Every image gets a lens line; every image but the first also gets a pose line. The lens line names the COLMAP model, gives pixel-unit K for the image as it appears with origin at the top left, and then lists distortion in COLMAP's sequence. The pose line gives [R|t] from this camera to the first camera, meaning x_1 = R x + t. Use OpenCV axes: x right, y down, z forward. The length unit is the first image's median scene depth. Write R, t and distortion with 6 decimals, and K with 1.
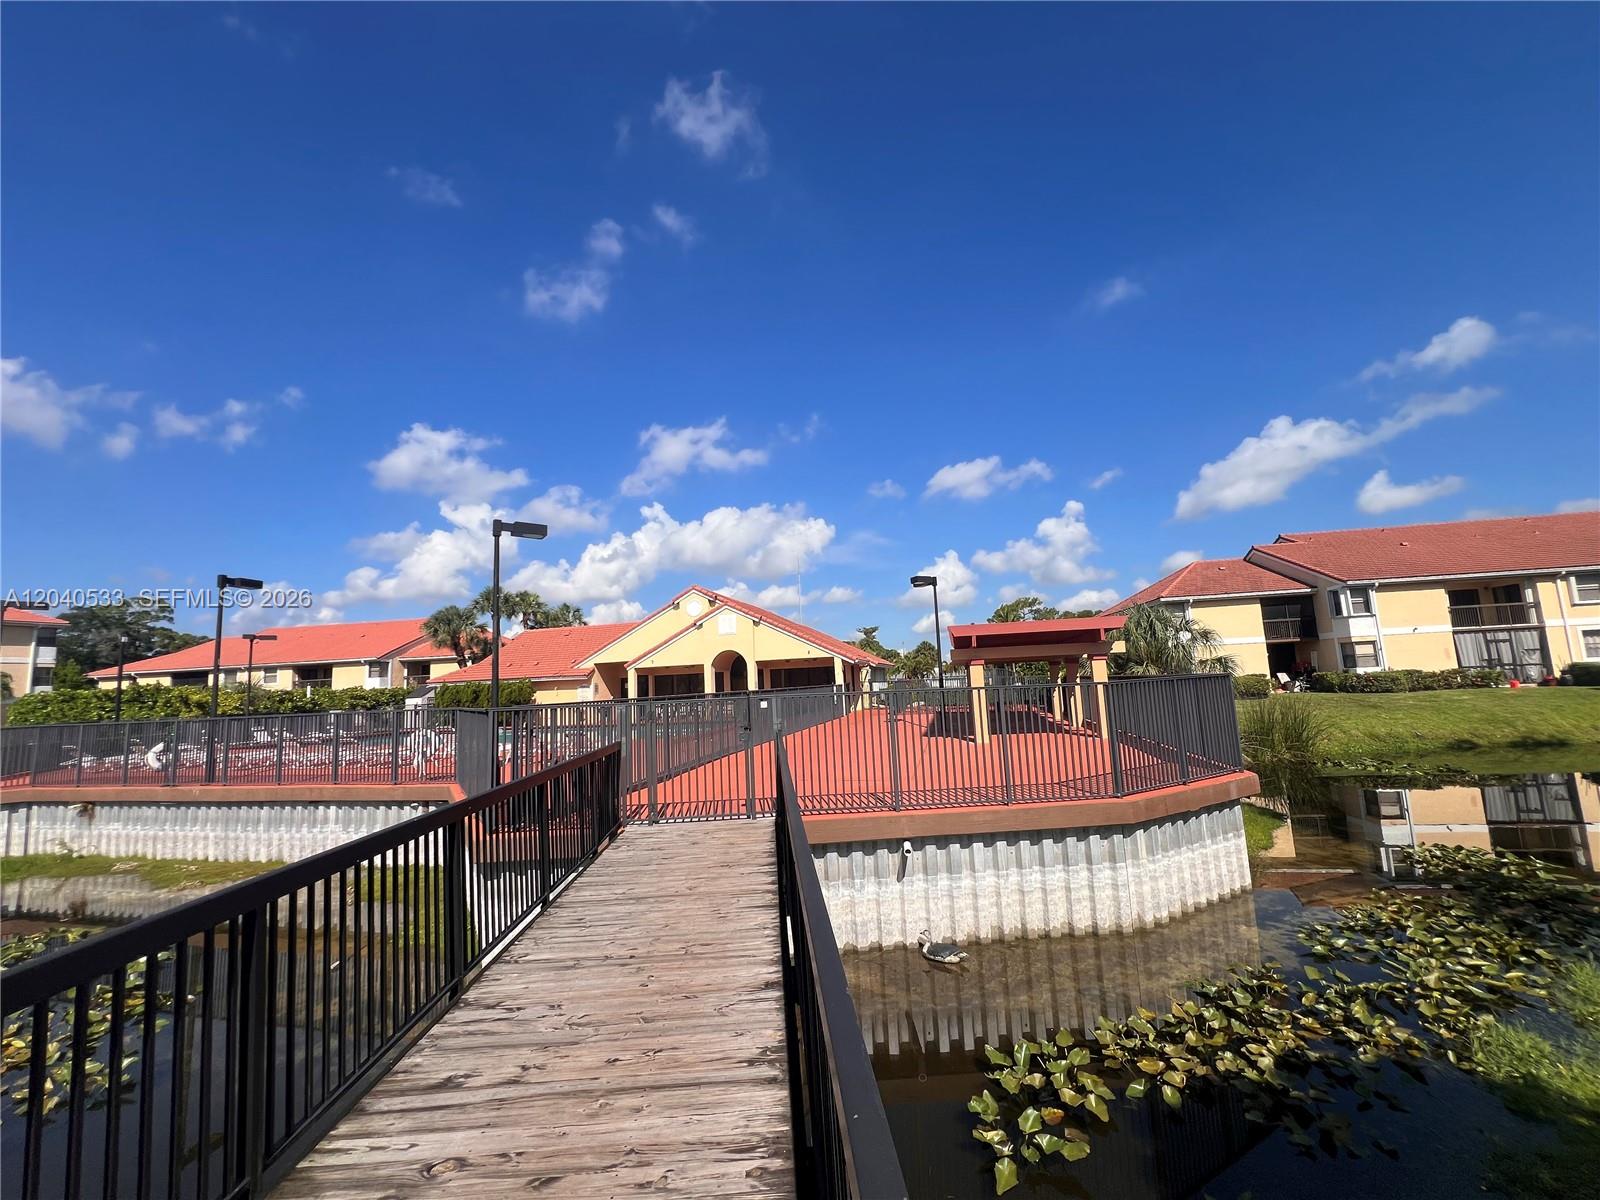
lens RADIAL K [[637.0, 0, 800.0], [0, 637.0, 600.0], [0, 0, 1]] dist [-0.001972, 0.000566]
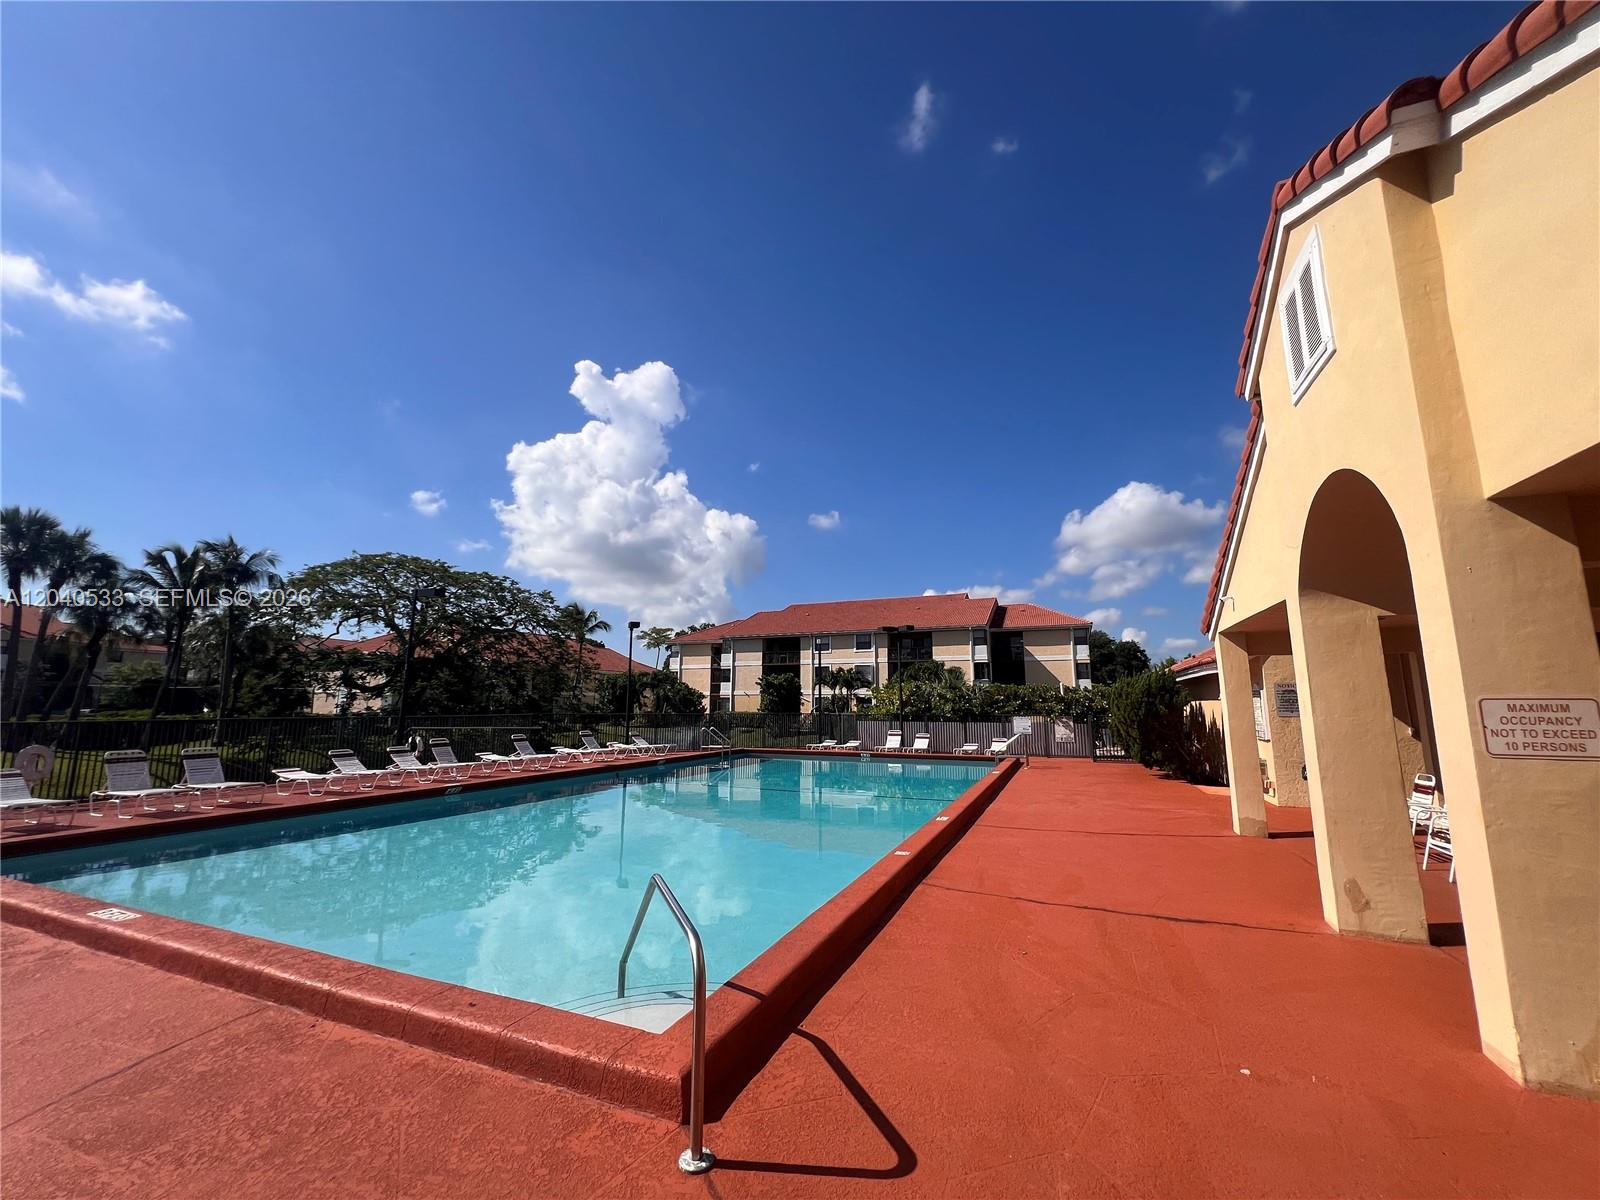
lens RADIAL K [[648.0, 0, 800.0], [0, 648.0, 600.0], [0, 0, 1]] dist [-0.000082, 0.000151]
pose [[-0.152617, -0.115304, -0.981536, 0.033321], [0.135779, 0.981306, -0.136389, 0.070765], [0.978914, -0.154087, -0.134108, 0.565223]]
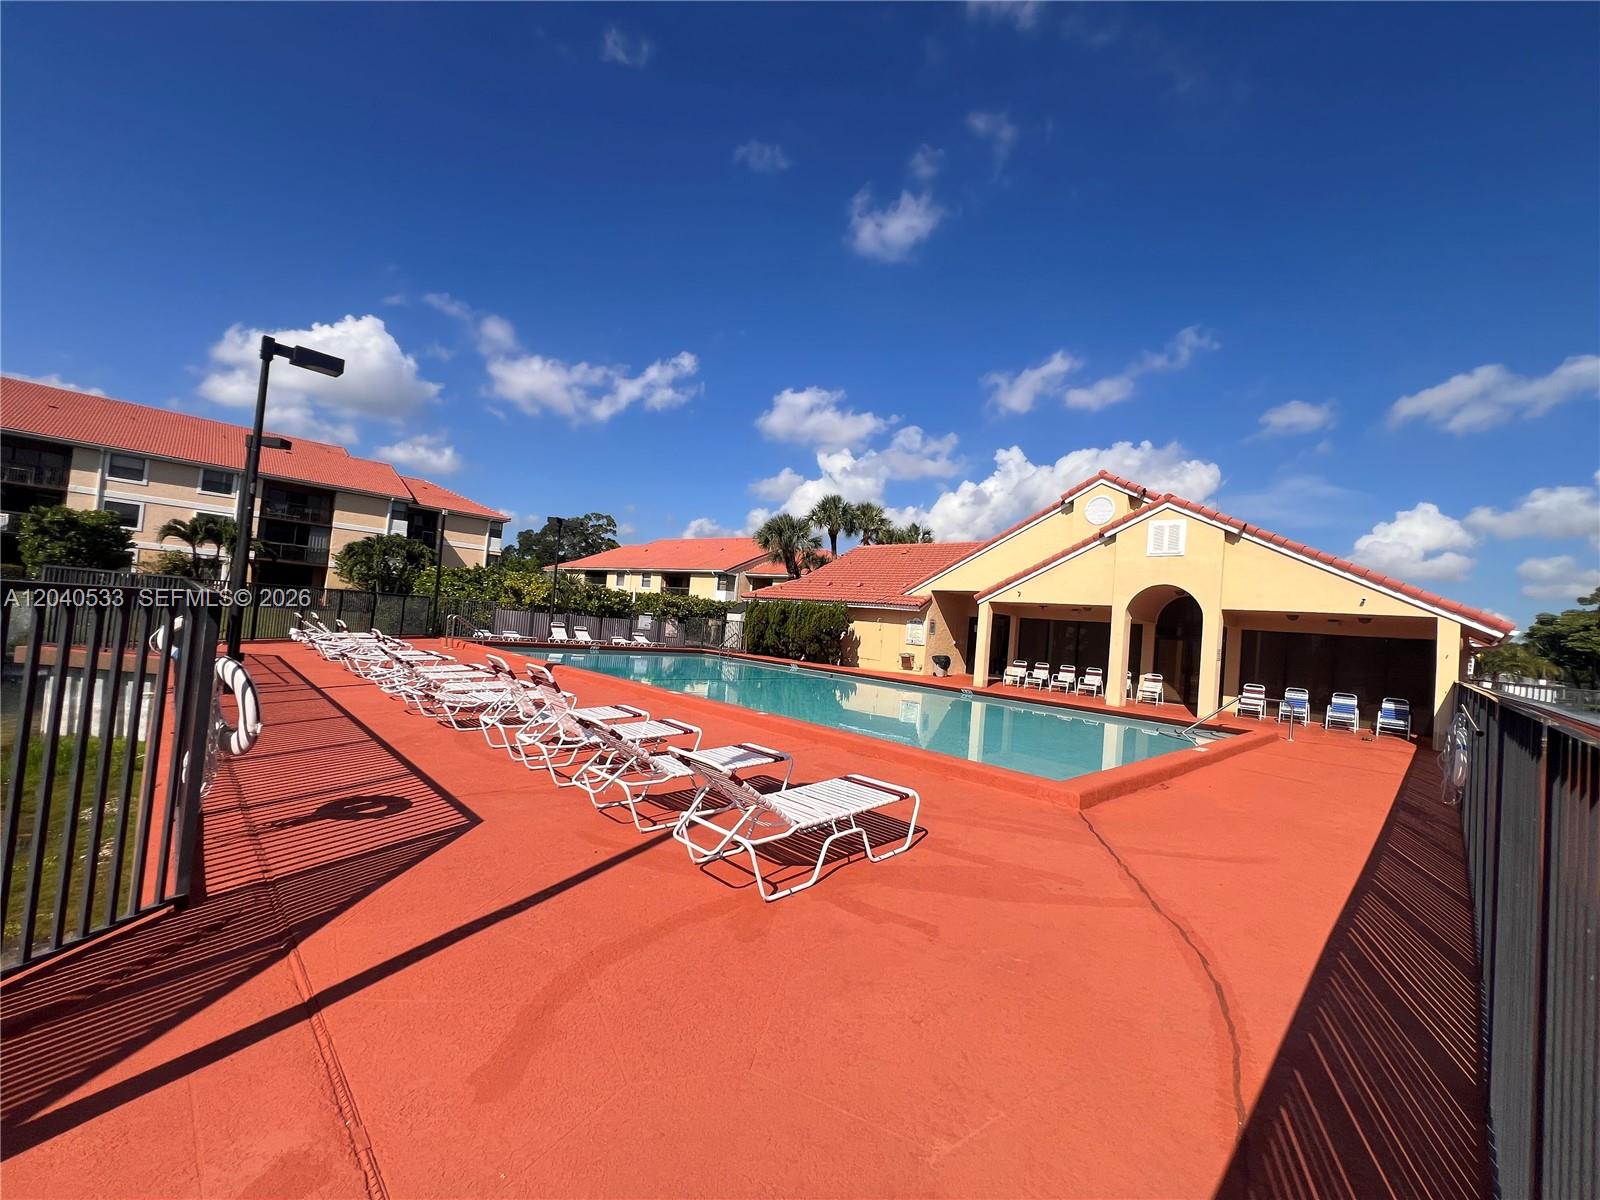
lens RADIAL K [[637.0, 0, 800.0], [0, 637.0, 600.0], [0, 0, 1]] dist [-0.001972, 0.000566]
pose [[0.848735, 0.097594, -0.519735, -0.058877], [-0.054536, 0.993736, 0.097541, 0.035076], [0.525999, -0.054442, 0.848741, 0.235646]]
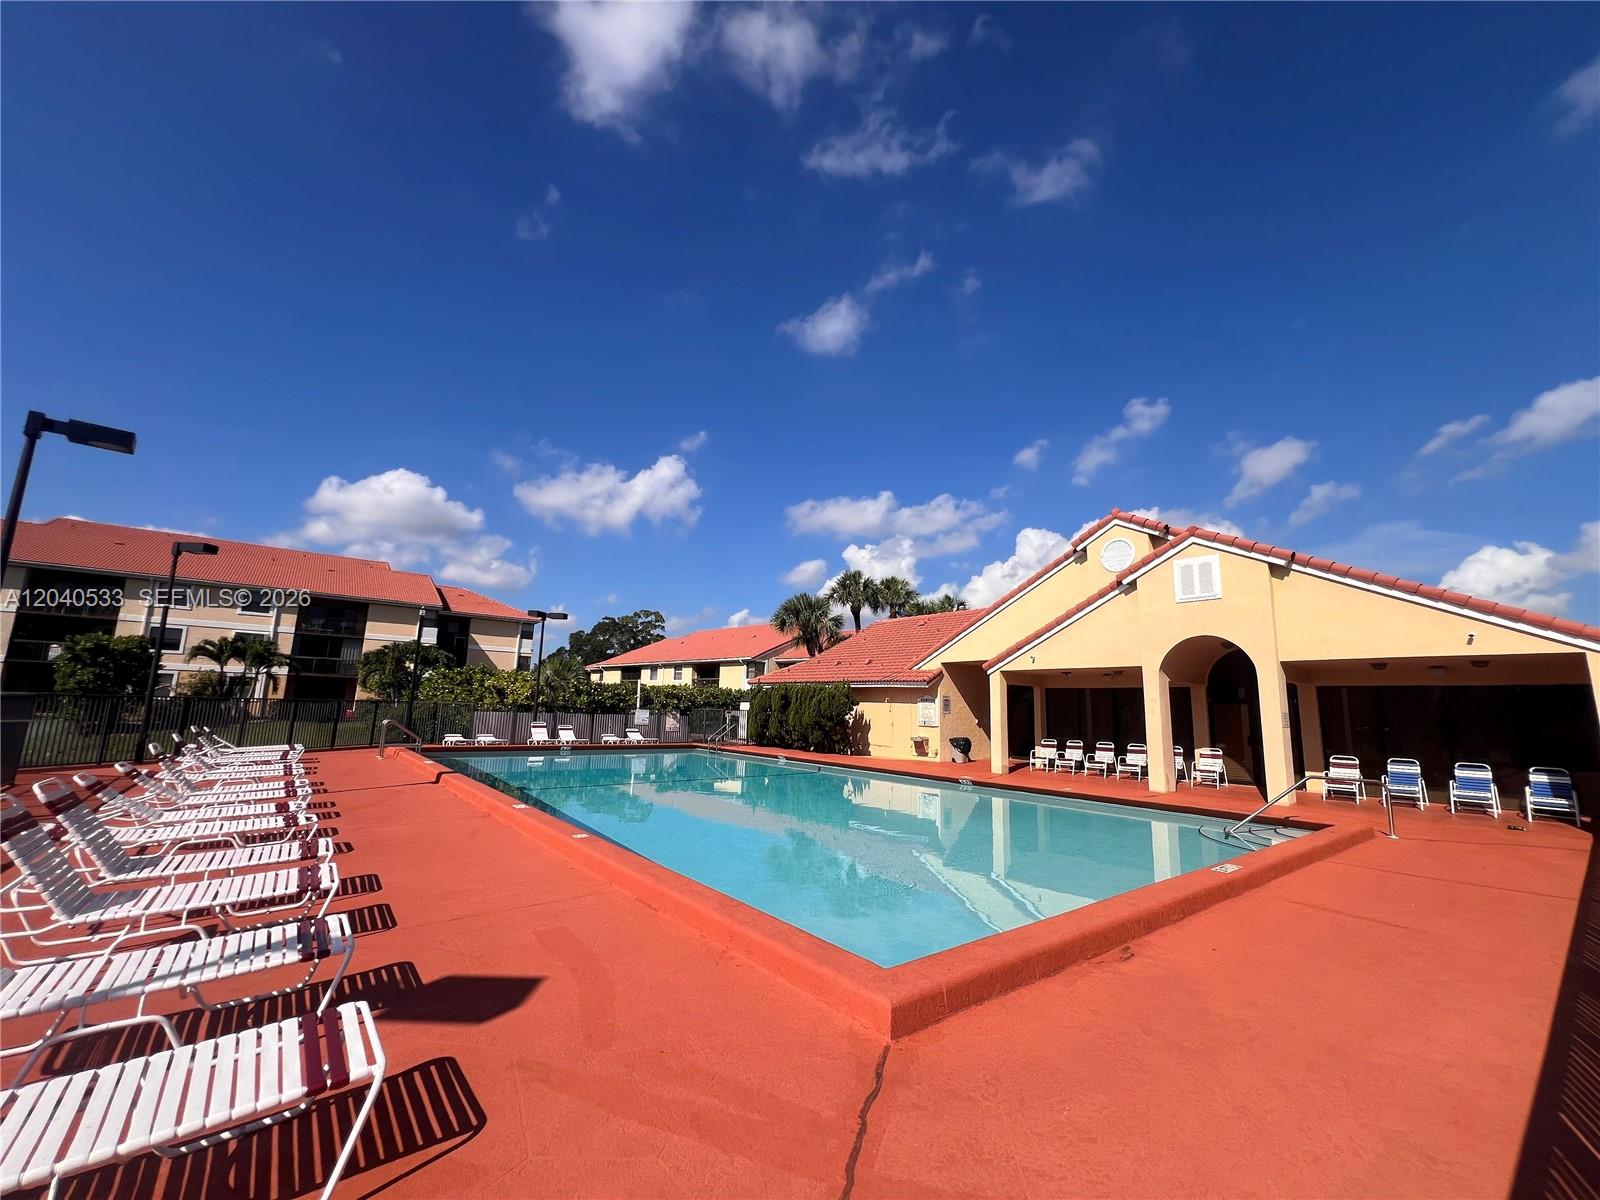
lens RADIAL K [[637.0, 0, 800.0], [0, 637.0, 600.0], [0, 0, 1]] dist [-0.001972, 0.000566]
pose [[0.793702, -0.032490, -0.607438, -0.041378], [0.013190, 0.999257, -0.036212, 0.041814], [0.608163, 0.020729, 0.793541, 0.302898]]
